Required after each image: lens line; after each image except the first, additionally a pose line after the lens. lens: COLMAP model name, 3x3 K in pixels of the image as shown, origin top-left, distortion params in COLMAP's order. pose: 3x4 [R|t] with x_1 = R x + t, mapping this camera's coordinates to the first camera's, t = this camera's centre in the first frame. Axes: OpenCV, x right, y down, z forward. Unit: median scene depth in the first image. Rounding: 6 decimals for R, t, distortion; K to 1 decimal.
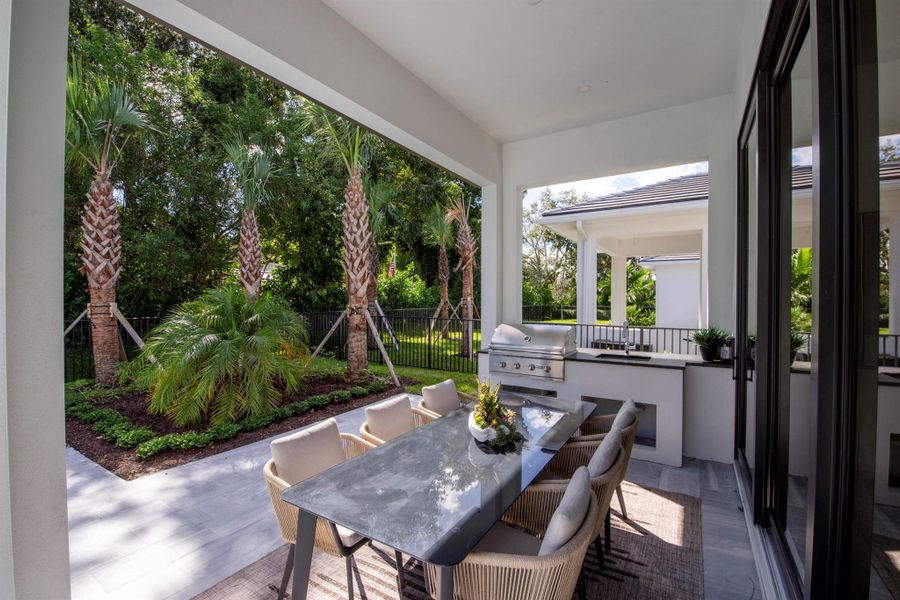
lens RADIAL K [[390.0, 0, 457.0], [0, 390.0, 299.9], [0, 0, 1]] dist [-0.004667, -0.000600]
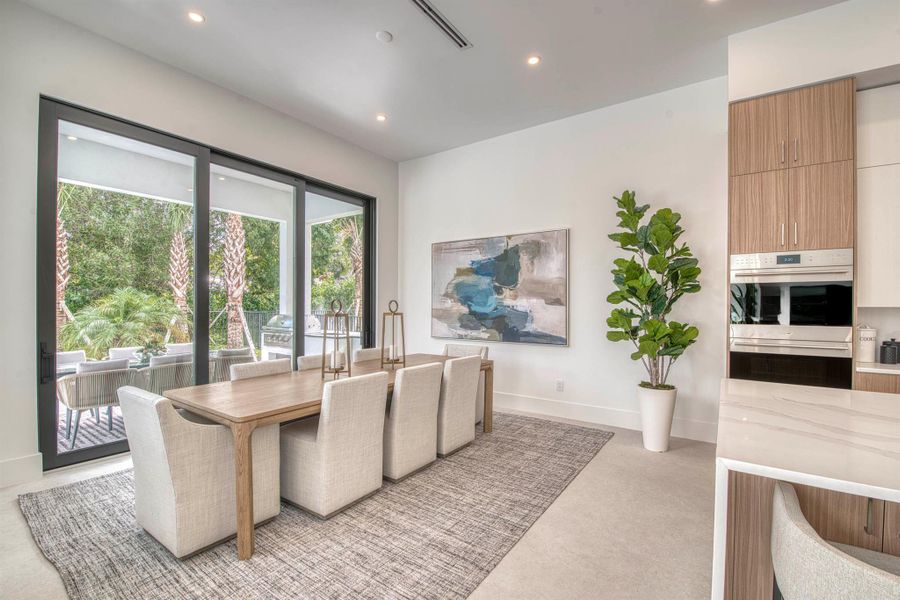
lens RADIAL K [[390.0, 0, 453.6], [0, 390.0, 302.8], [0, 0, 1]] dist [-0.004667, -0.000600]
pose [[0.997987, 0.000144, -0.063412, 0.600907], [-0.000394, 0.999992, -0.003930, 0.015690], [0.063411, 0.003947, 0.997980, -0.312447]]
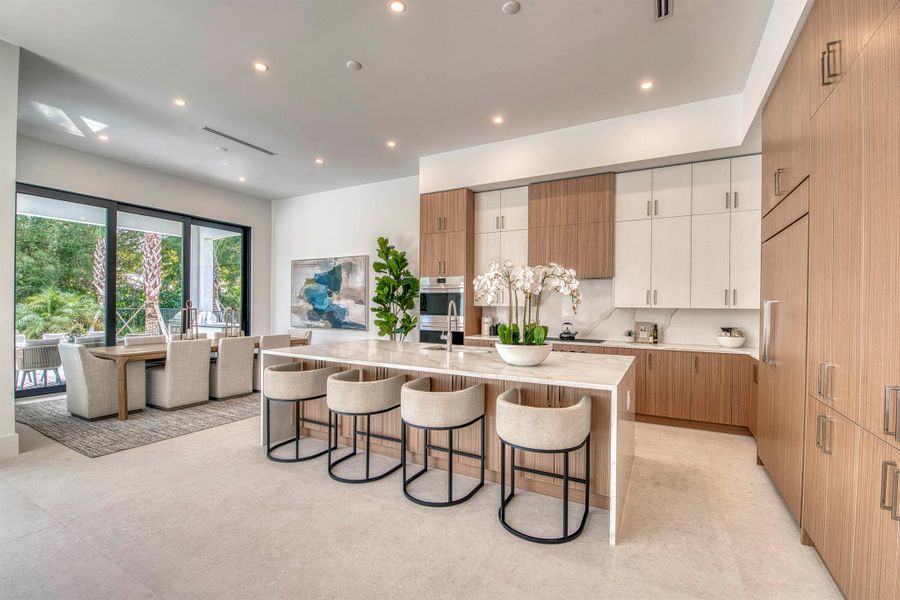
lens RADIAL K [[390.0, 0, 450.9], [0, 390.0, 303.1], [0, 0, 1]] dist [-0.004667, -0.000600]
pose [[0.998977, 0.003878, 0.045059, 0.922234], [-0.003978, 0.999990, 0.002146, 0.010739], [-0.045051, -0.002323, 0.998982, -0.676415]]
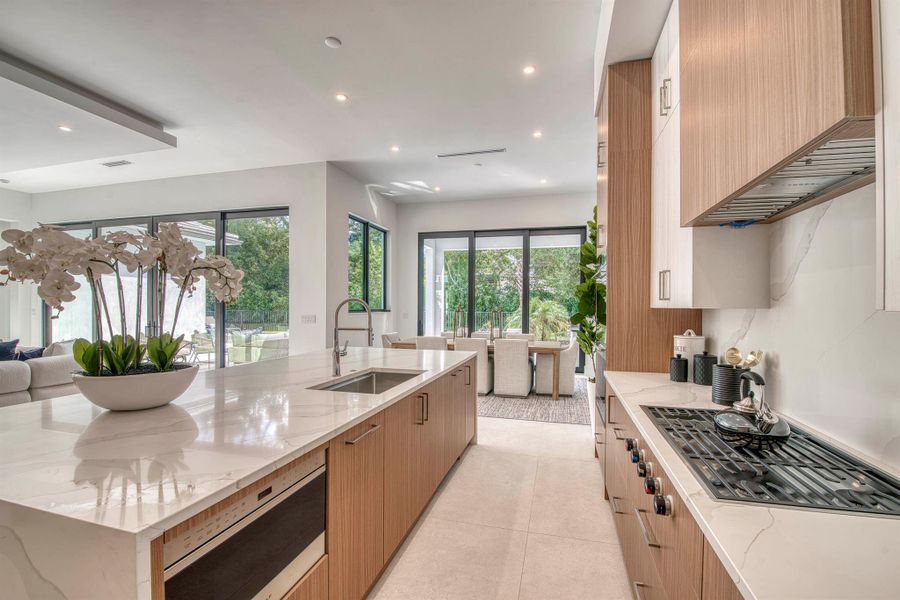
lens RADIAL K [[390.0, 0, 455.0], [0, 390.0, 302.8], [0, 0, 1]] dist [-0.004667, -0.000600]
pose [[0.266668, -0.013474, -0.963694, 1.315286], [-0.010786, 0.999798, -0.016964, 0.023970], [0.963728, 0.014919, 0.266468, -0.135834]]
